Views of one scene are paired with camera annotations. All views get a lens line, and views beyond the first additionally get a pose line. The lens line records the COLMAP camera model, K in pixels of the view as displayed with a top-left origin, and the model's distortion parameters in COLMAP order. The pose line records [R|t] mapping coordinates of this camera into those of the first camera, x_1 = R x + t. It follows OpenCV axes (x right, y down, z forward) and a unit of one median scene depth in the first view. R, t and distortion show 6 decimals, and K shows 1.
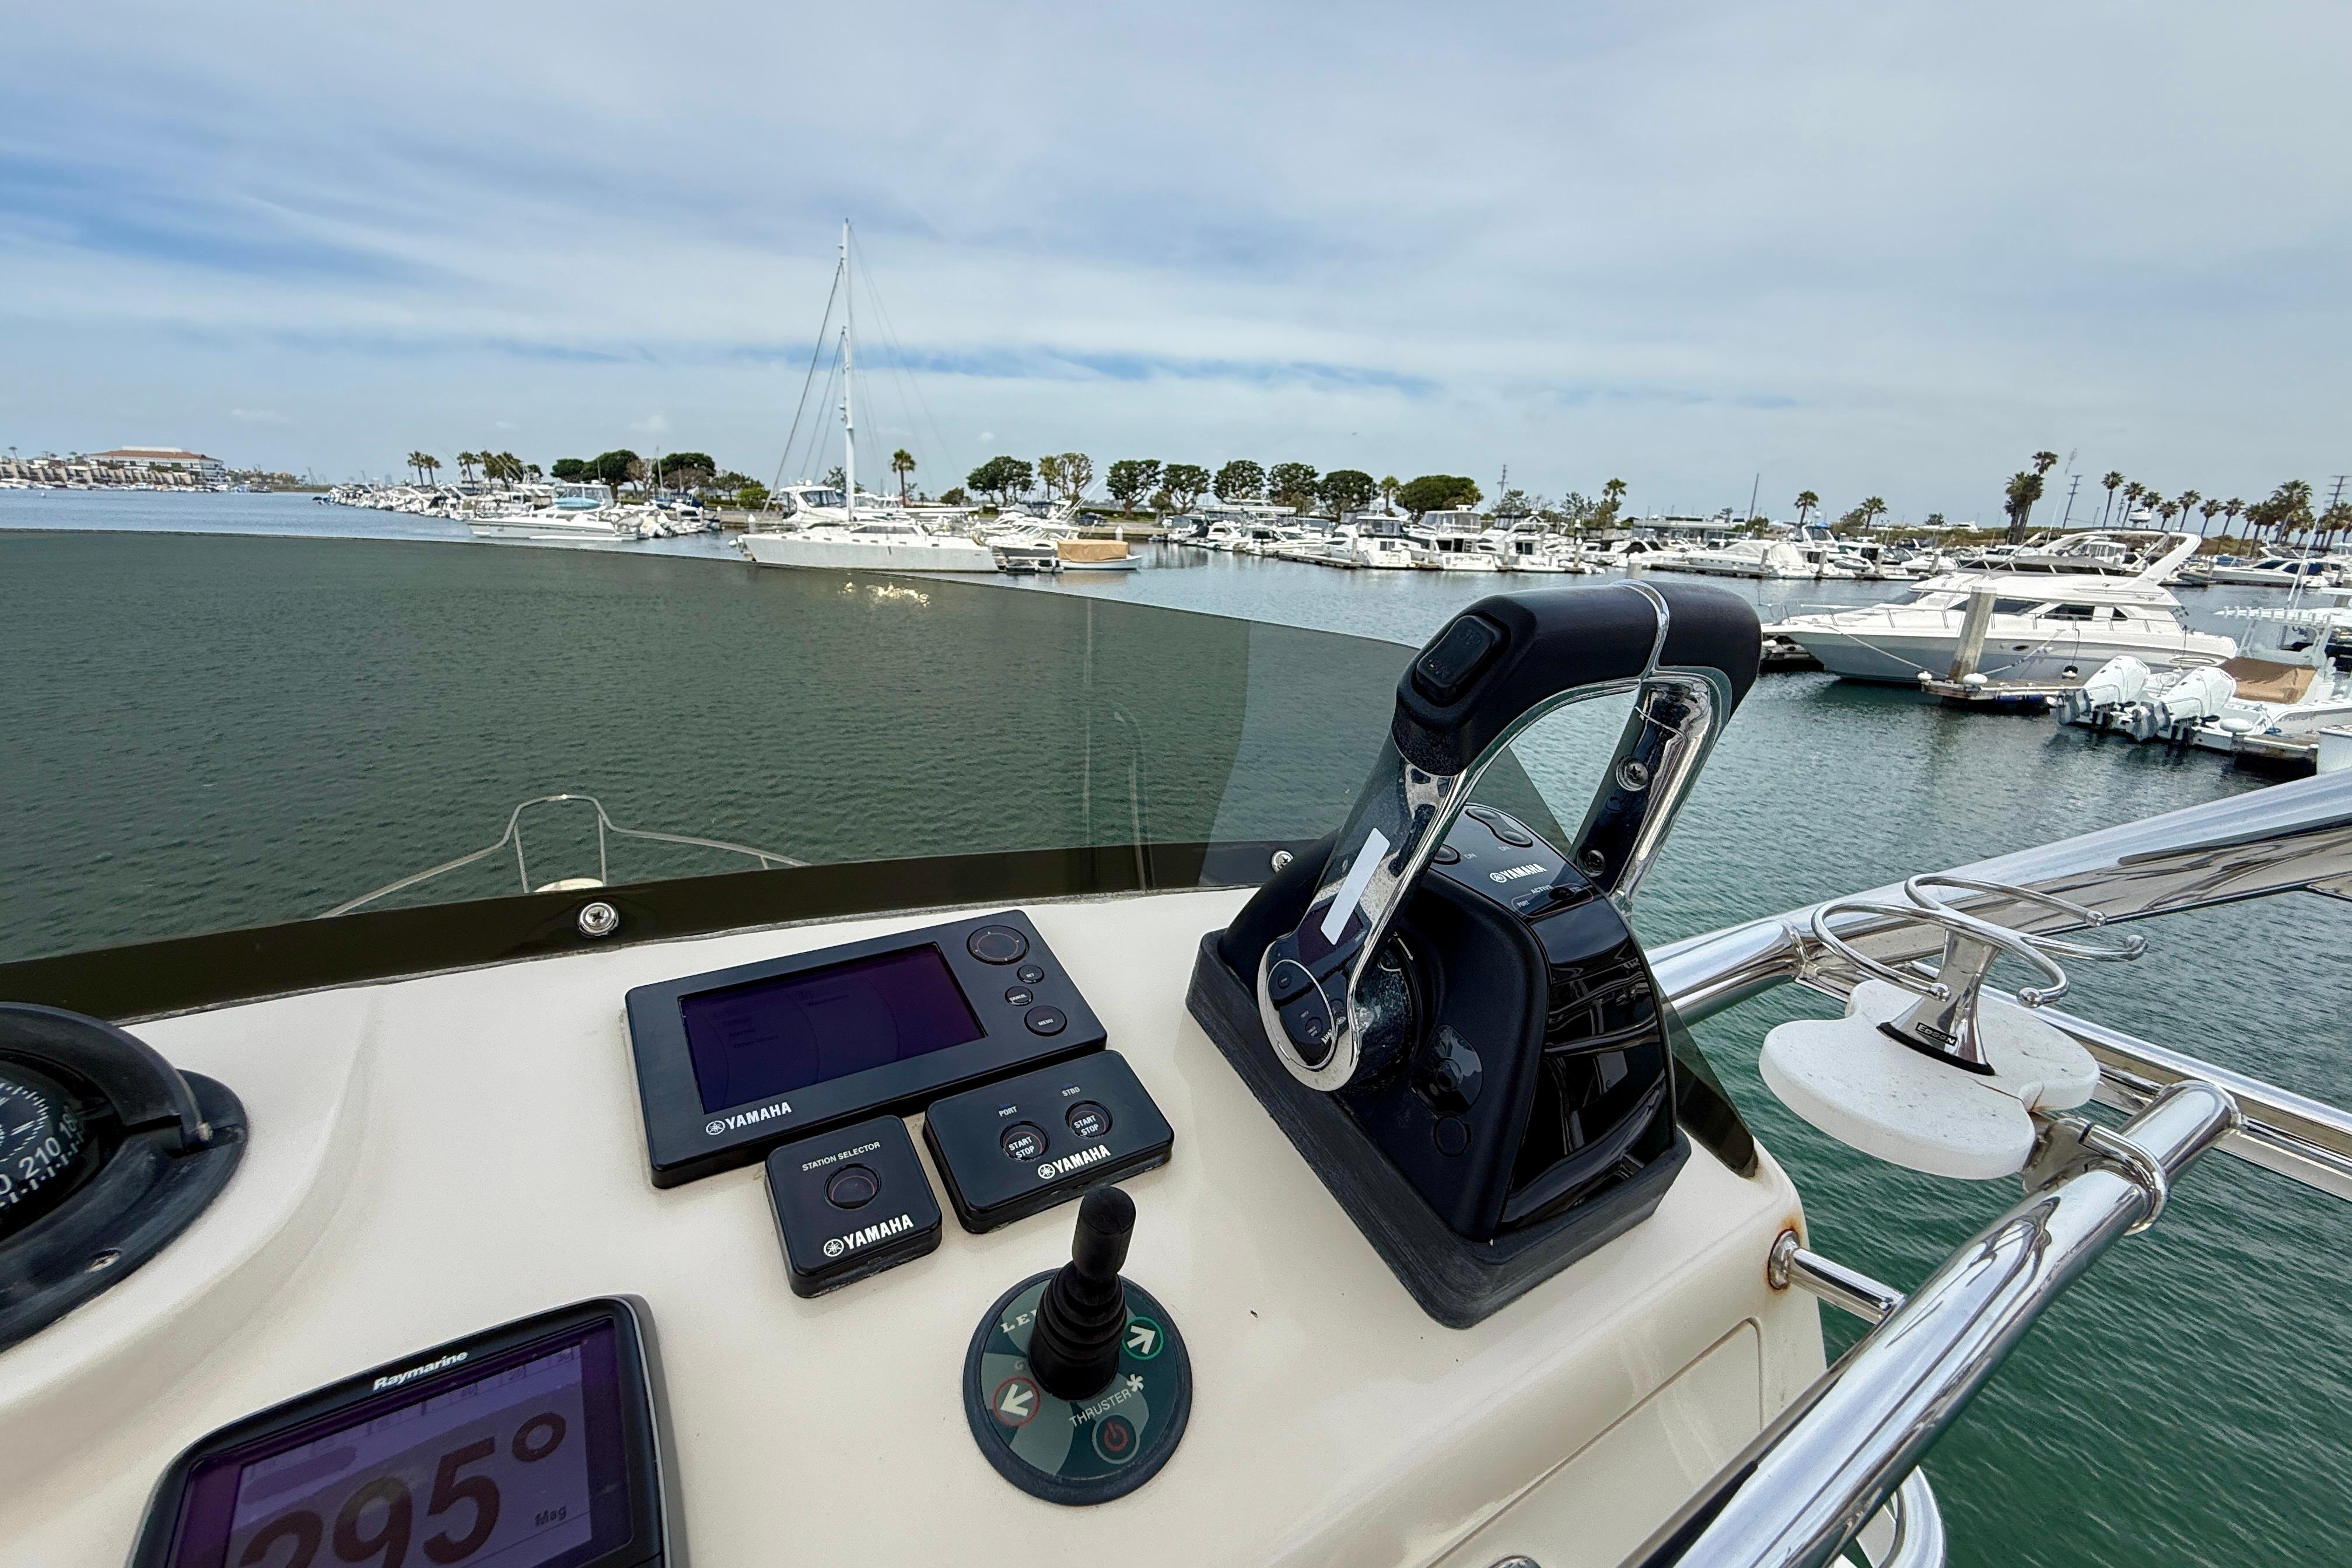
lens RADIAL K [[935.5, 0, 1173.8], [0, 935.5, 800.5], [0, 0, 1]] dist [-0.001047, 0.000043]
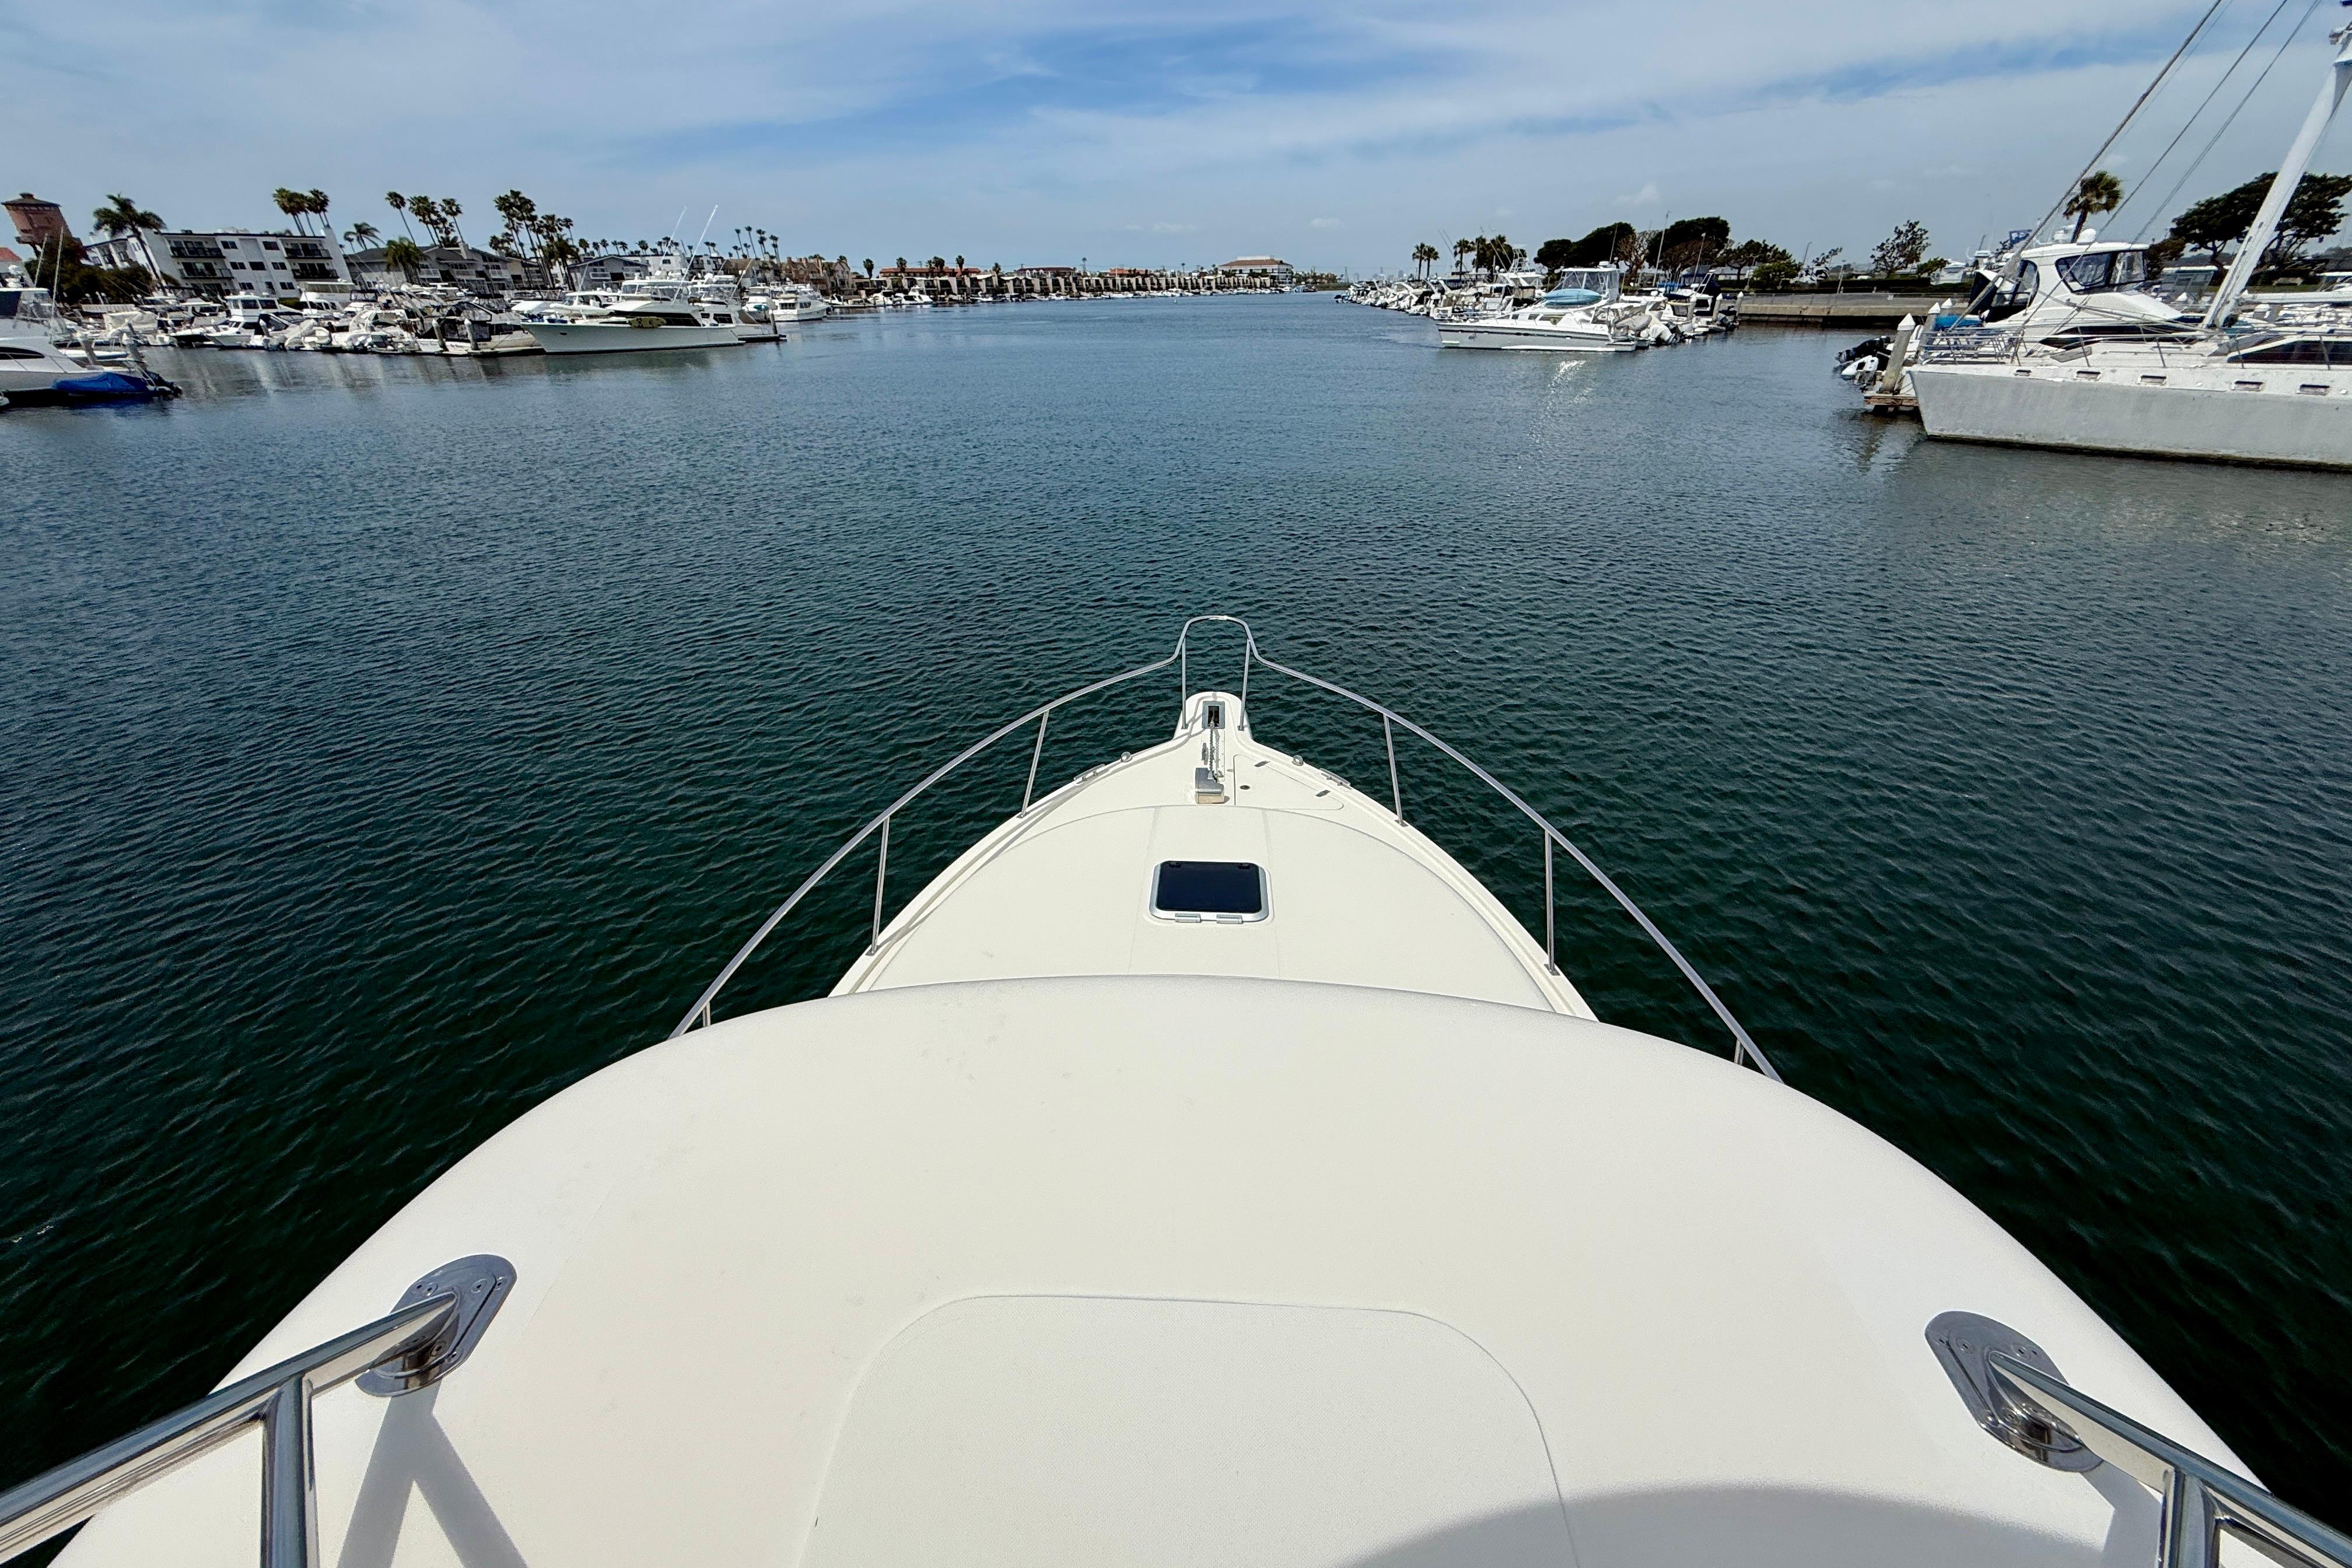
lens RADIAL K [[935.5, 0, 1174.1], [0, 935.5, 791.6], [0, 0, 1]] dist [-0.001047, 0.000043]
pose [[0.635419, 0.331633, -0.697325, -0.086110], [-0.194324, 0.942688, 0.271250, -0.039673], [0.747316, -0.036850, 0.663446, 0.116753]]
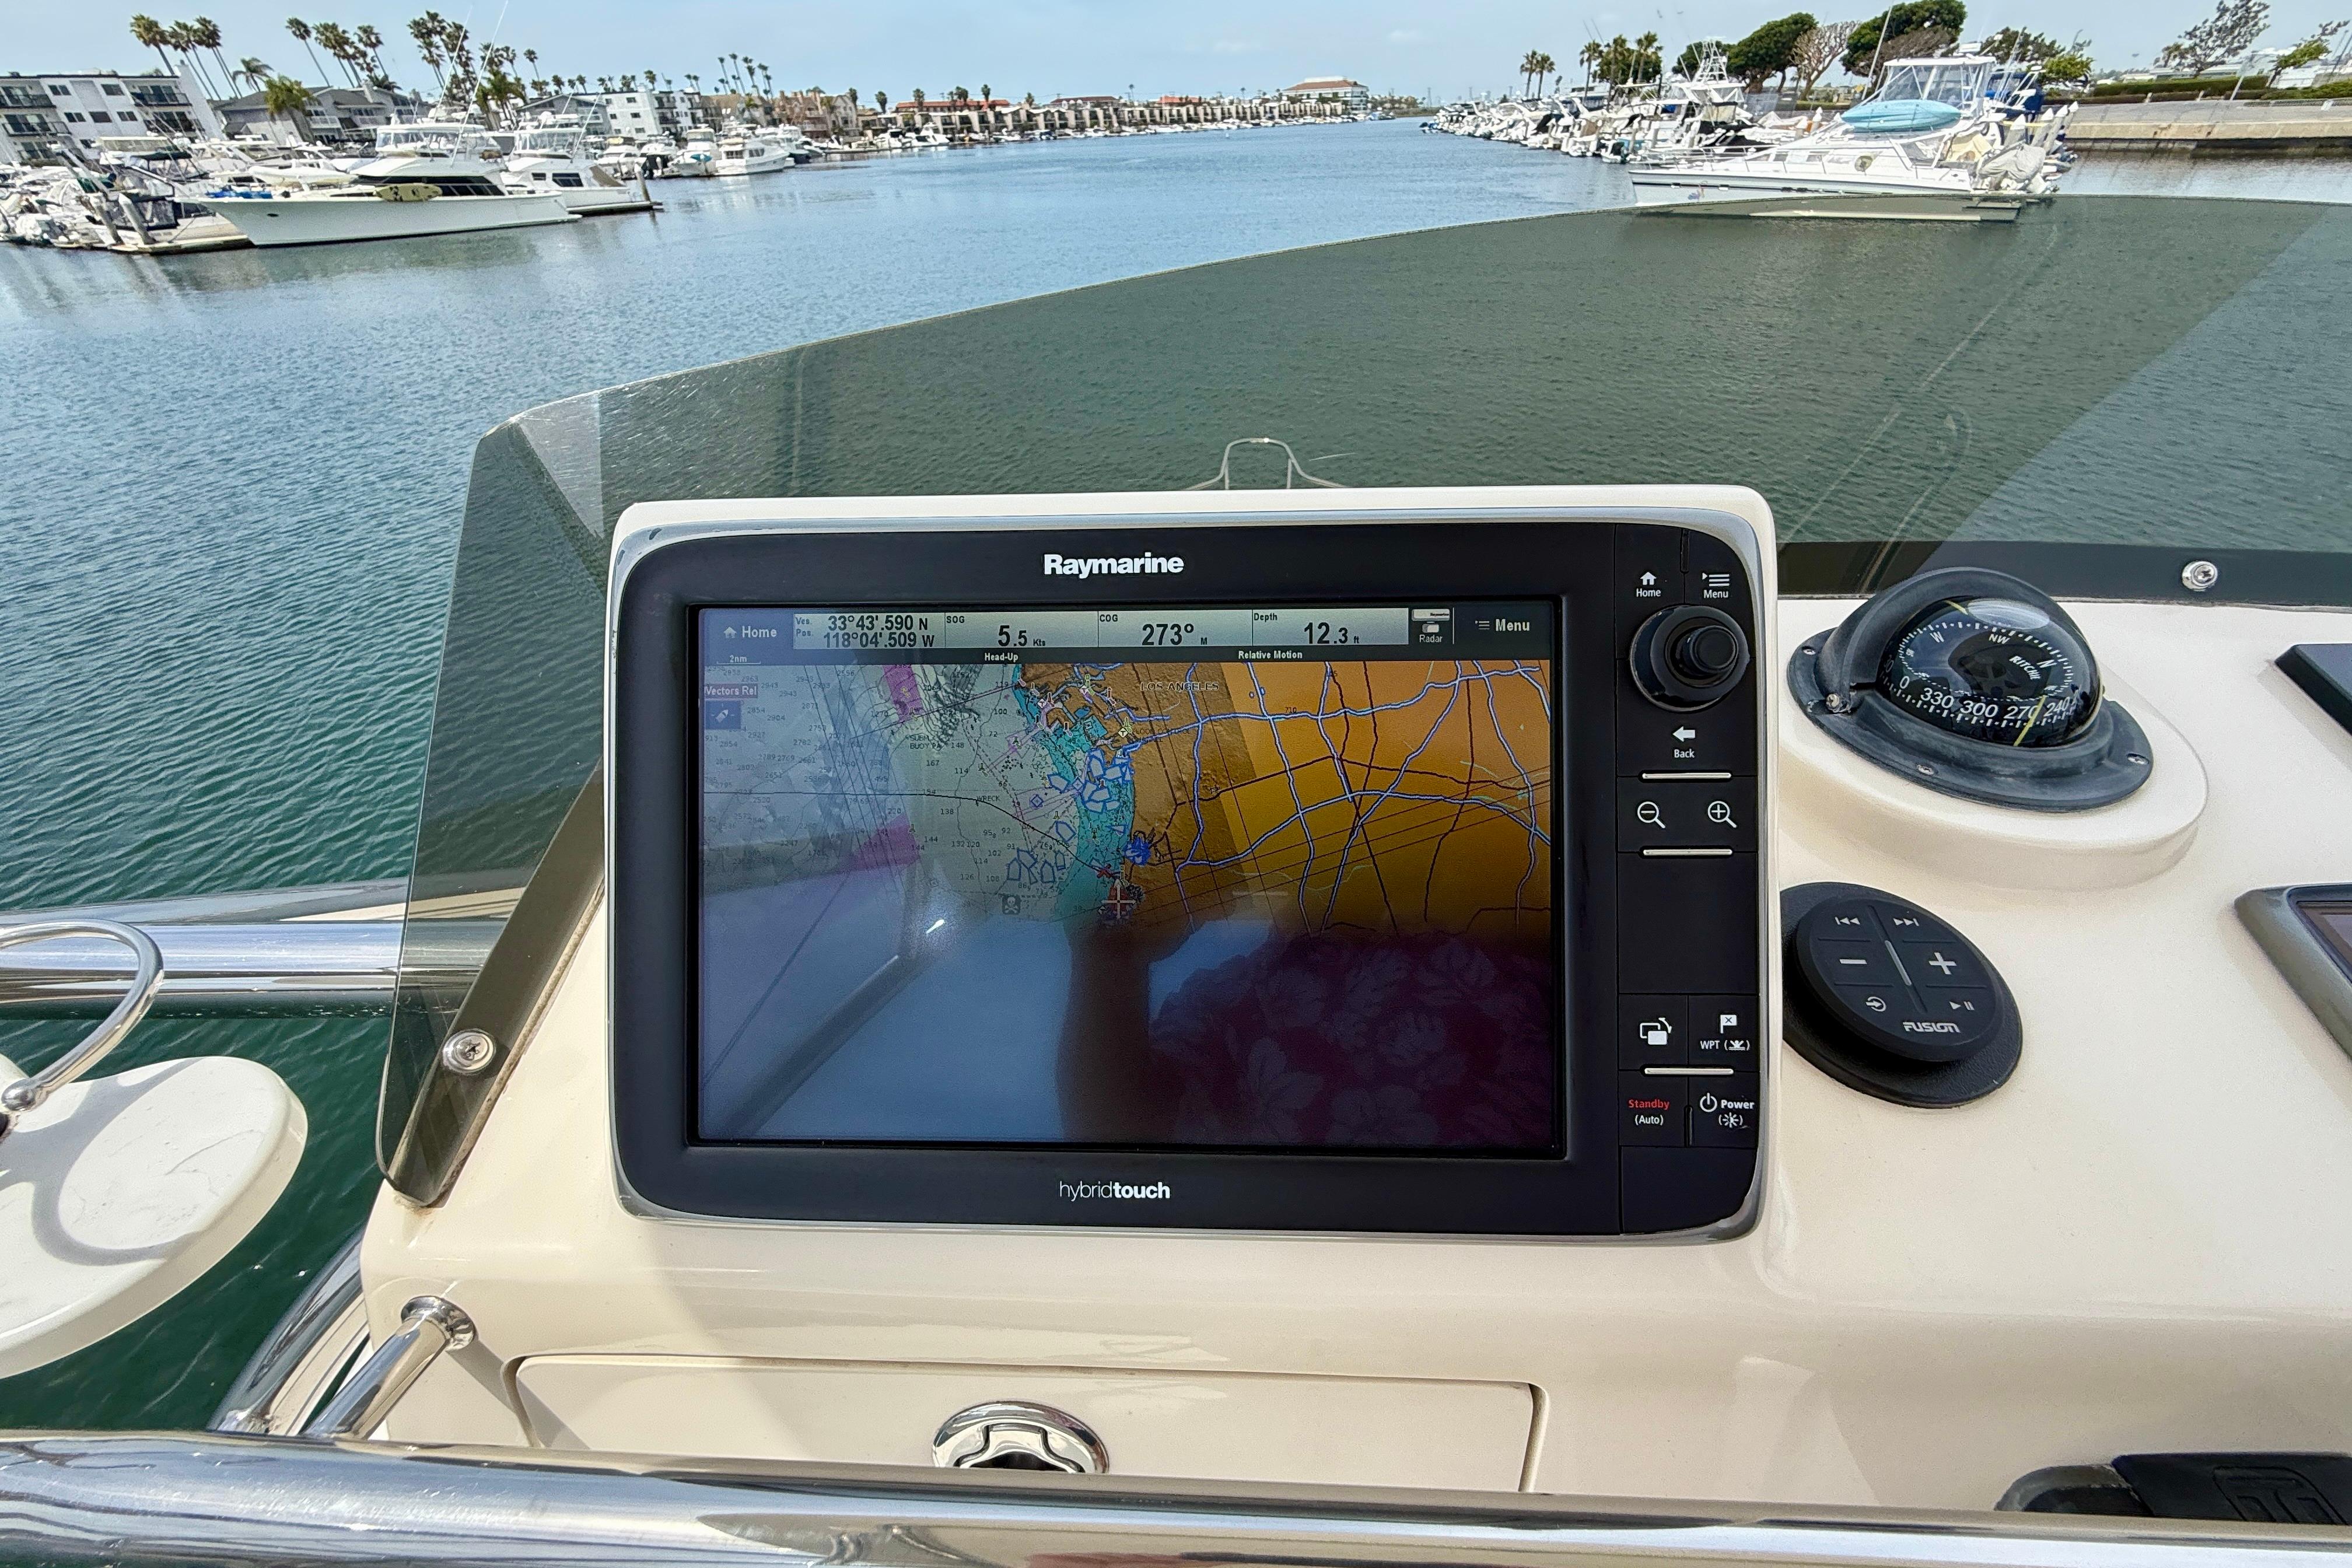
lens RADIAL K [[935.5, 0, 1173.0], [0, 935.5, 791.0], [0, 0, 1]] dist [-0.001047, 0.000043]
pose [[0.591622, 0.427742, -0.683389, -0.184887], [-0.185710, 0.897159, 0.400771, -0.069773], [0.784535, -0.110193, 0.610215, 0.207519]]
